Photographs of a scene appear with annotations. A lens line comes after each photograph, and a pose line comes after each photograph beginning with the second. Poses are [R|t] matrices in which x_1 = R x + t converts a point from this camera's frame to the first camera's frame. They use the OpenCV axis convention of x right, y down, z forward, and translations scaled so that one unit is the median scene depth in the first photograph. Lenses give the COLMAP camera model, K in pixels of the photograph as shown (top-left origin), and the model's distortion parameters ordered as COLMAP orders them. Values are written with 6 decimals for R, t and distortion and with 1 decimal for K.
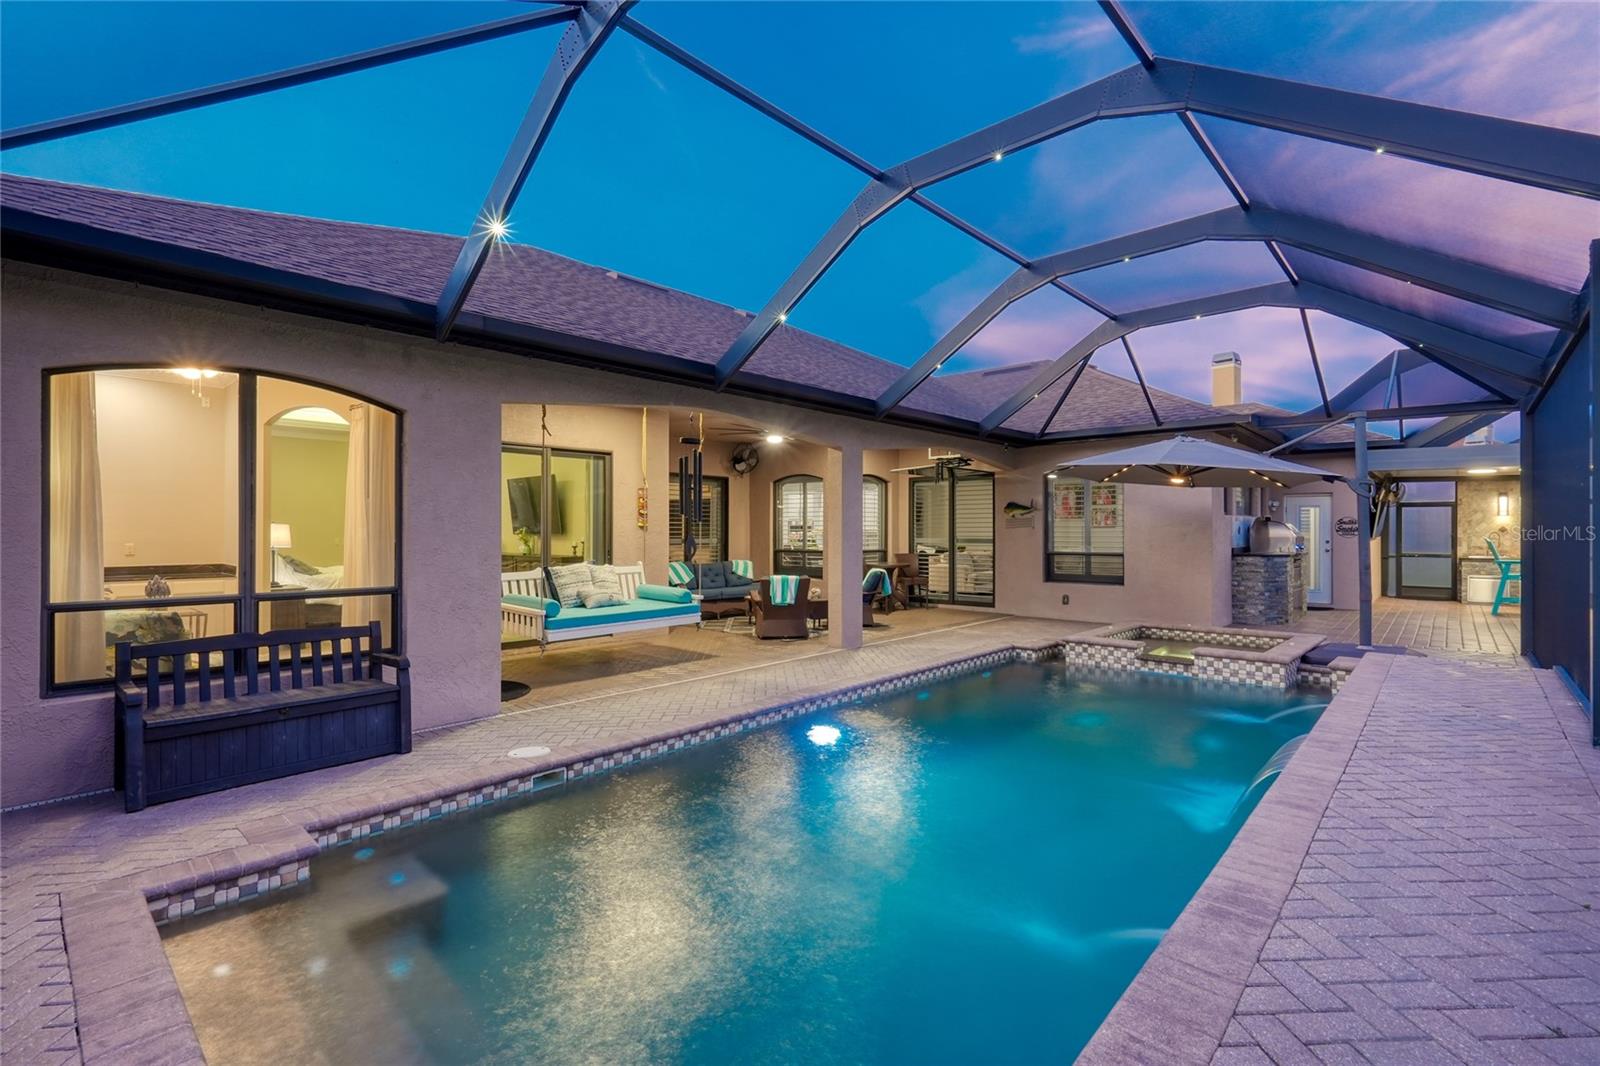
lens RADIAL K [[729.8, 0, 796.9], [0, 729.8, 527.9], [0, 0, 1]] dist [0.000212, 0.000384]
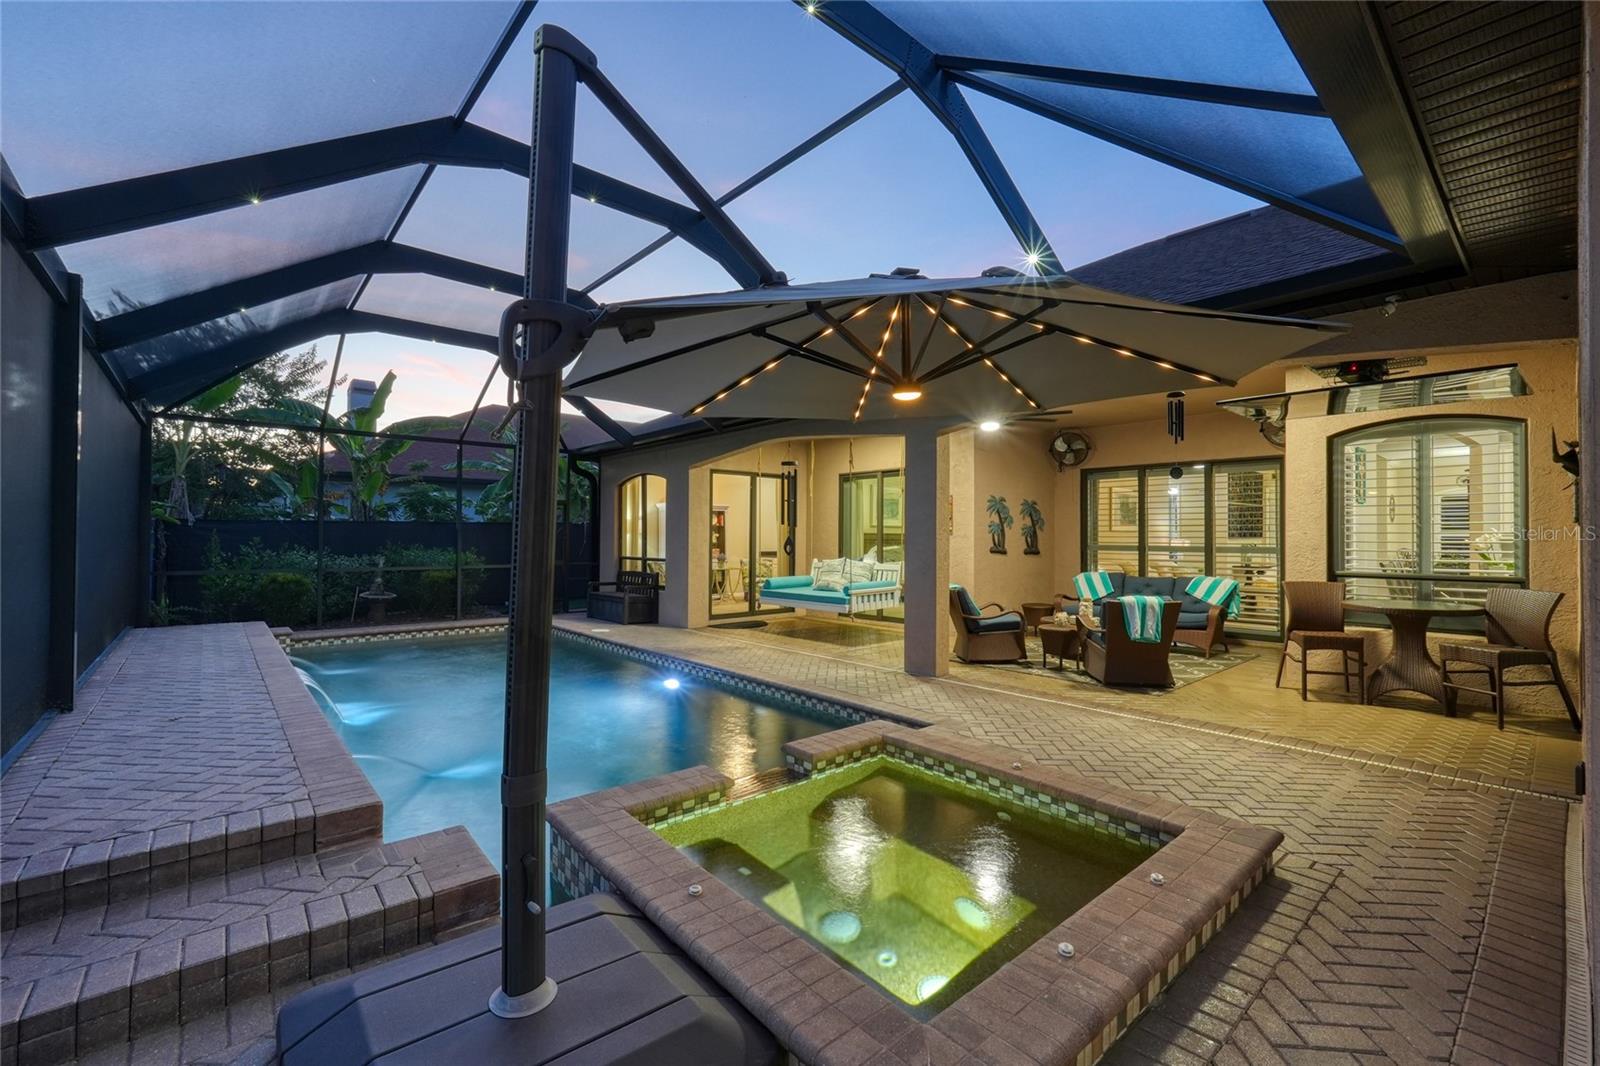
lens RADIAL K [[670.5, 0, 792.9], [0, 670.5, 530.2], [0, 0, 1]] dist [-0.010652, 0.004827]
pose [[-0.115439, -0.009933, -0.993265, 0.693128], [-0.000125, 0.999950, -0.009985, 0.006614], [0.993315, -0.001028, -0.115435, 0.775748]]
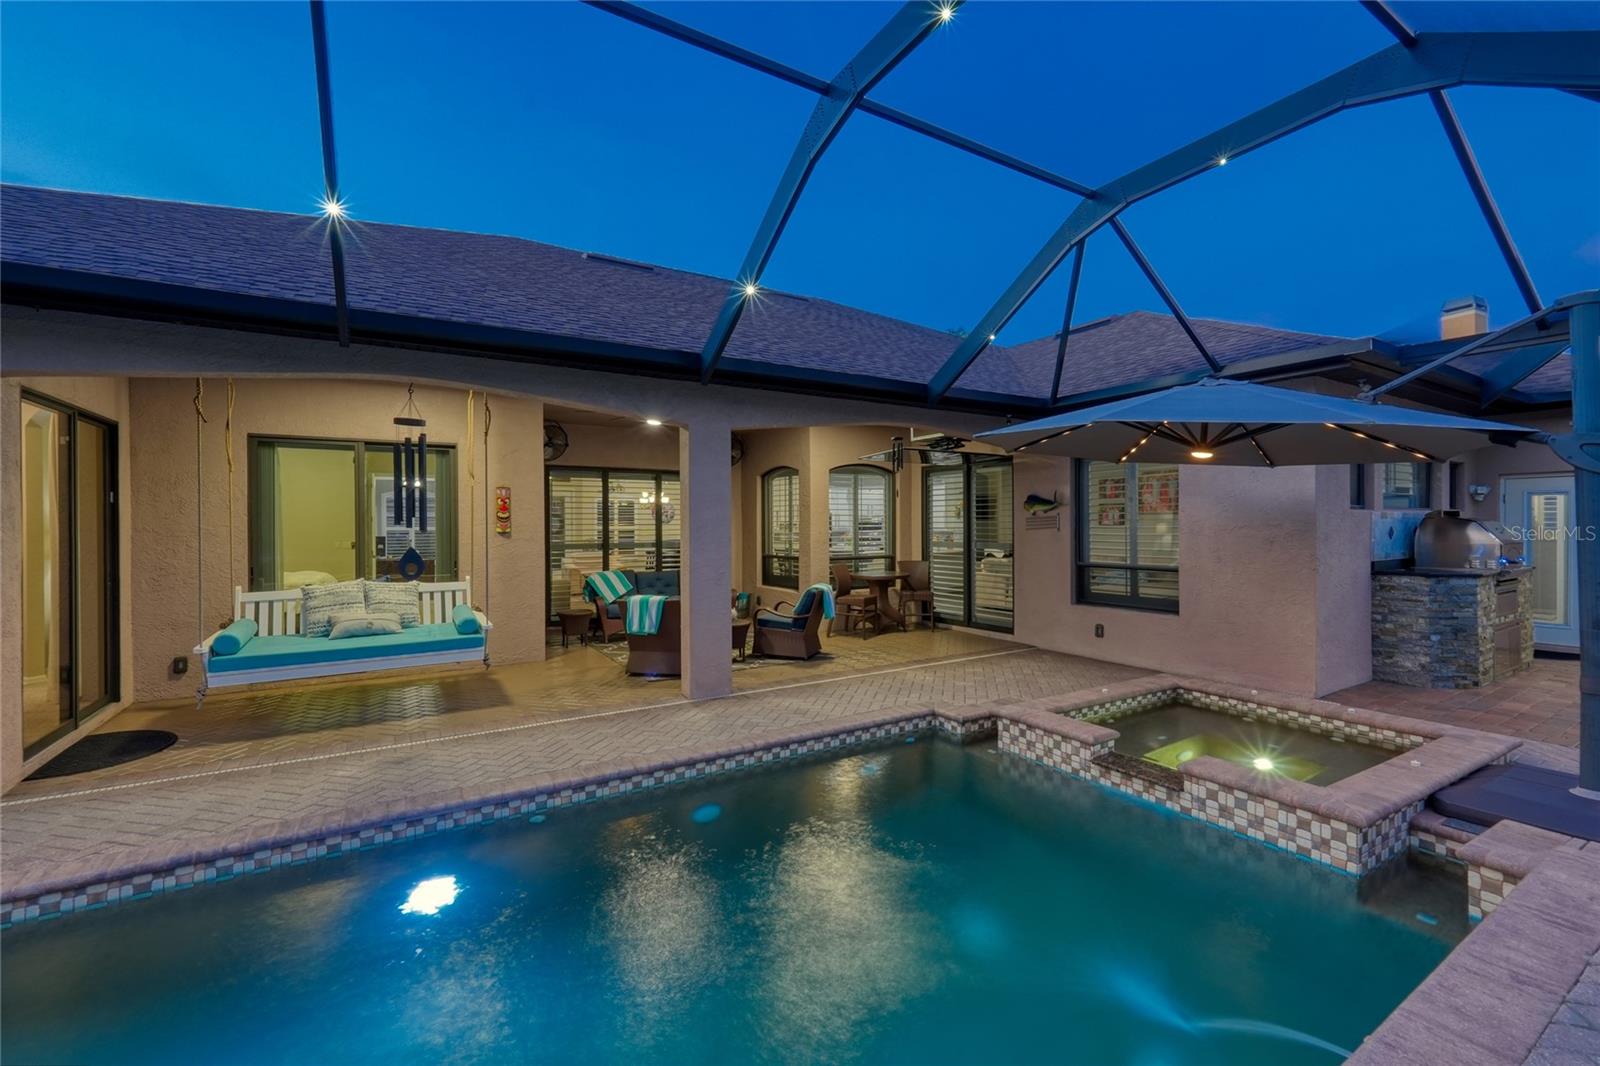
lens RADIAL K [[670.5, 0, 792.9], [0, 670.5, 530.2], [0, 0, 1]] dist [-0.010652, 0.004827]
pose [[0.959092, -0.002924, -0.283080, 0.285781], [0.006561, 0.999908, 0.011900, -0.009951], [0.283019, -0.013270, 0.959022, 0.312374]]
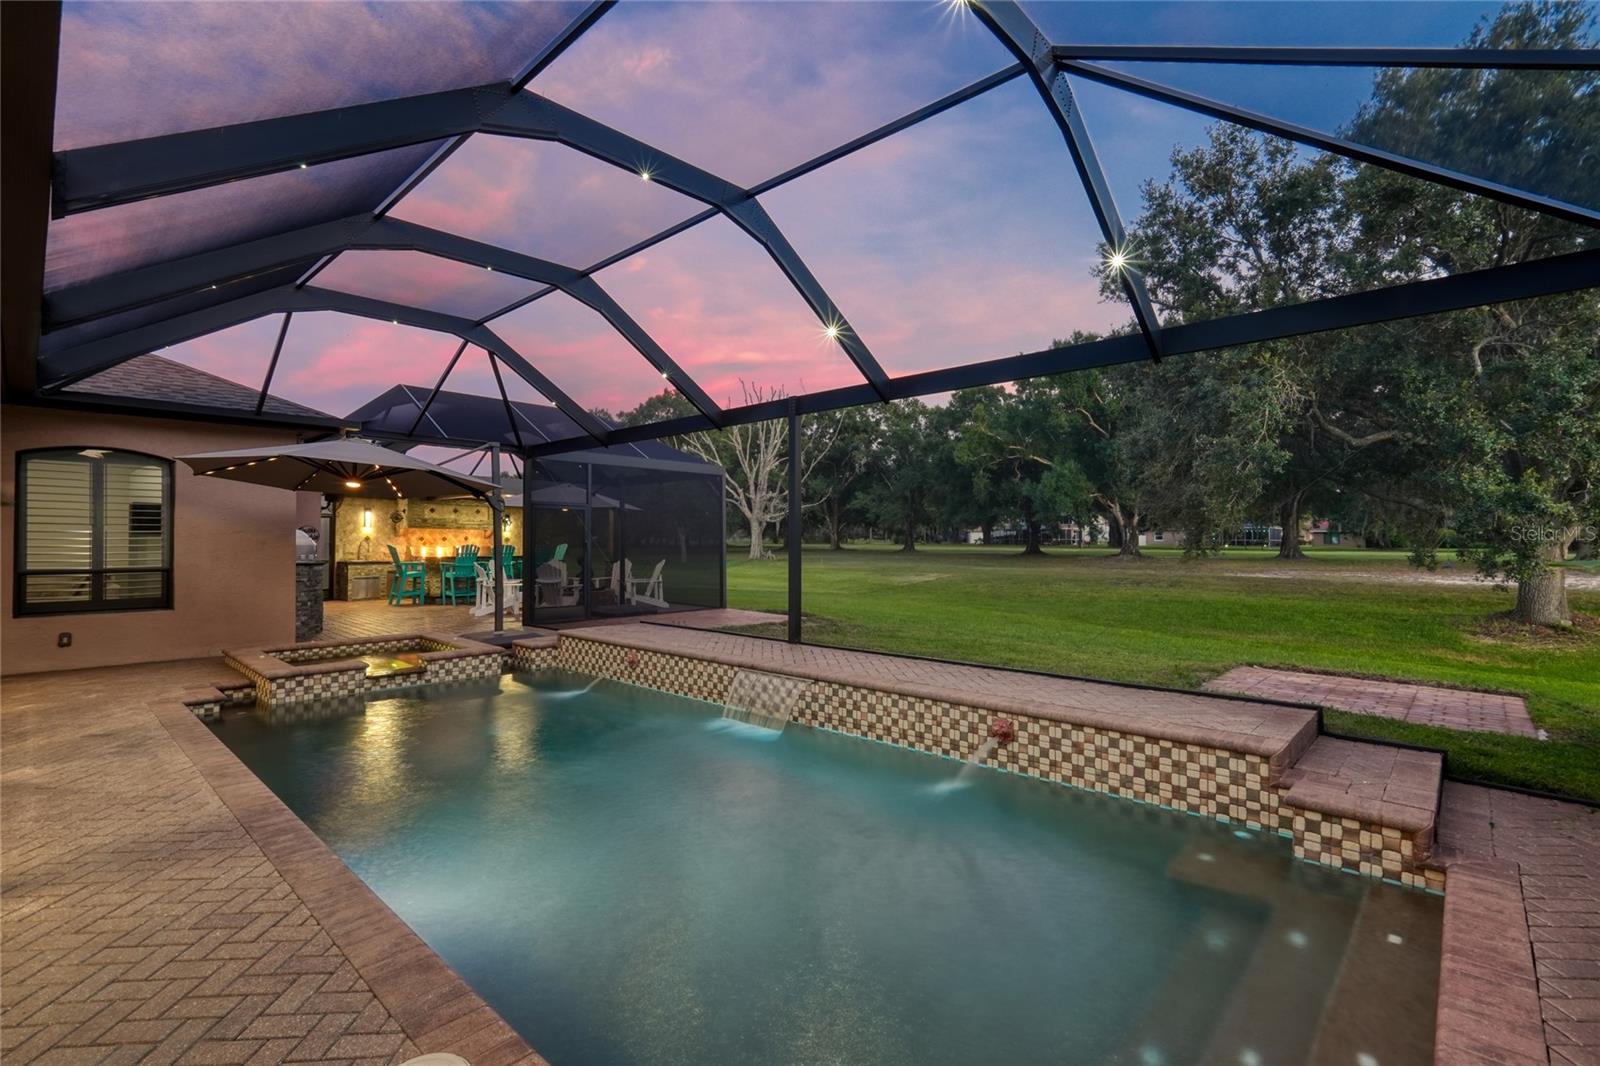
lens RADIAL K [[729.8, 0, 796.9], [0, 729.8, 527.9], [0, 0, 1]] dist [0.000212, 0.000384]
pose [[0.013953, 0.016704, 0.999763, -0.323884], [-0.004069, 0.999853, -0.016649, 0.003041], [-0.999894, -0.003835, 0.014019, 0.334490]]
